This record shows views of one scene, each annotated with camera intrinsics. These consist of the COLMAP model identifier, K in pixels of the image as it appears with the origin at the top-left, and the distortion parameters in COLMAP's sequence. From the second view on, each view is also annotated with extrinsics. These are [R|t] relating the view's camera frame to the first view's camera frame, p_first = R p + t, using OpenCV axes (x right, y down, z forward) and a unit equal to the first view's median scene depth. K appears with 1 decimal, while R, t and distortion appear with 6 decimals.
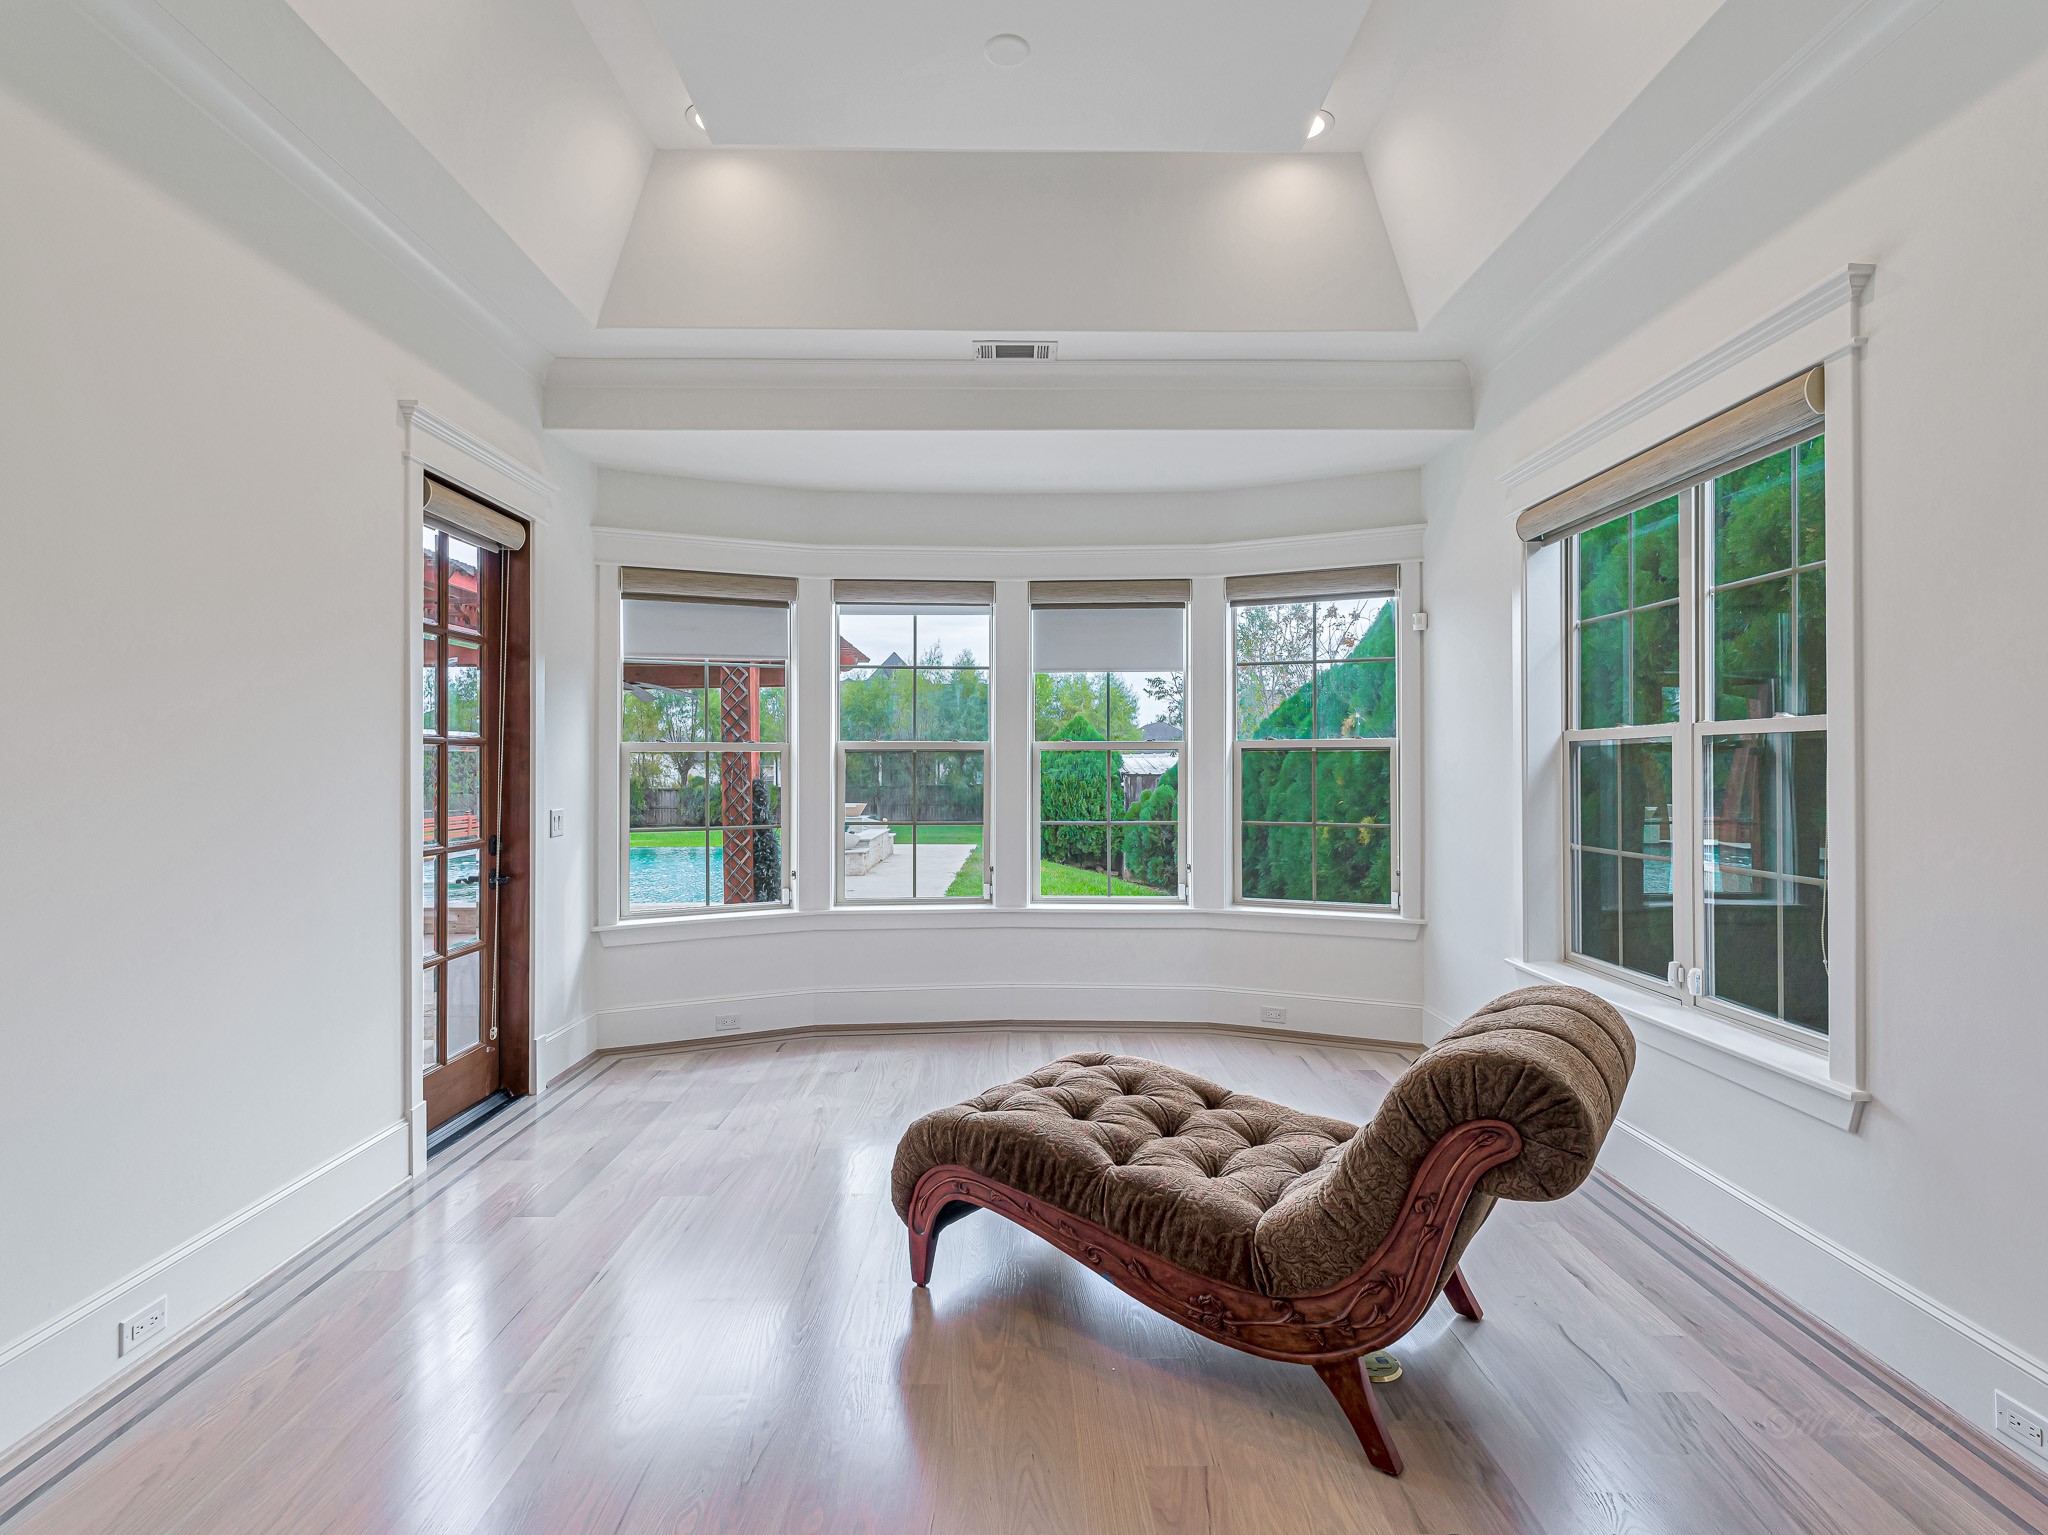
lens RADIAL K [[1024.8, 0, 1013.3], [0, 1024.8, 755.8], [0, 0, 1]] dist [0.000269, -0.001163]
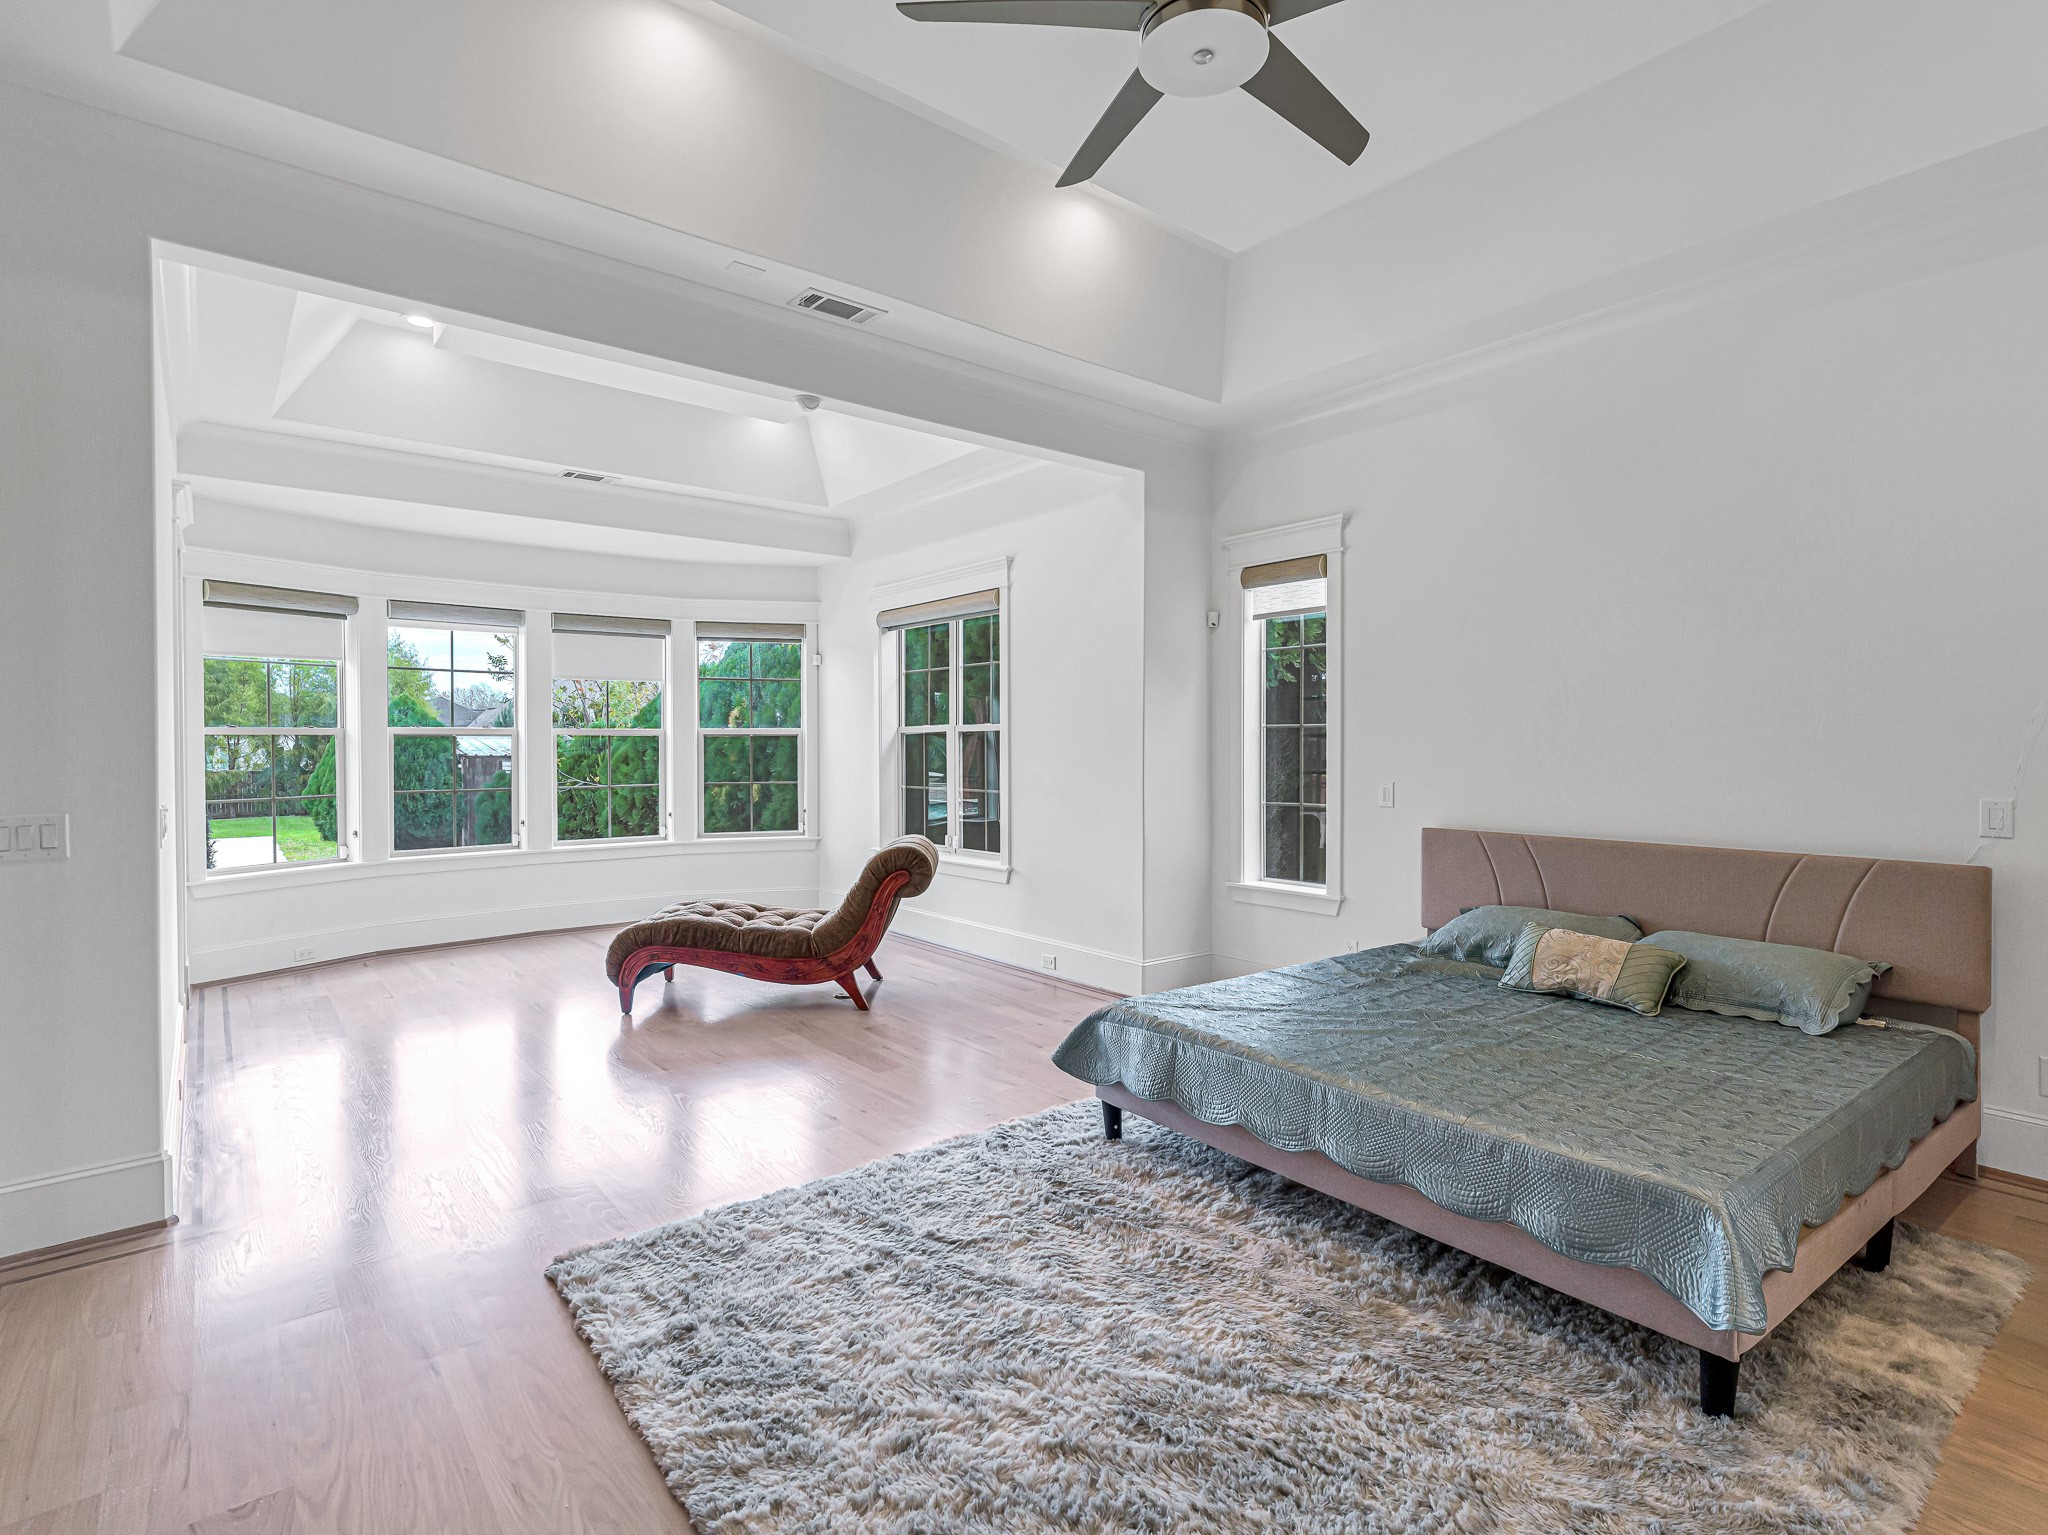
lens RADIAL K [[1024.8, 0, 1013.3], [0, 1024.8, 755.8], [0, 0, 1]] dist [0.000269, -0.001163]
pose [[0.789884, -0.008423, 0.613198, -0.489129], [-0.002275, 0.999859, 0.016665, -0.002557], [-0.613252, -0.014559, 0.789753, -0.680210]]
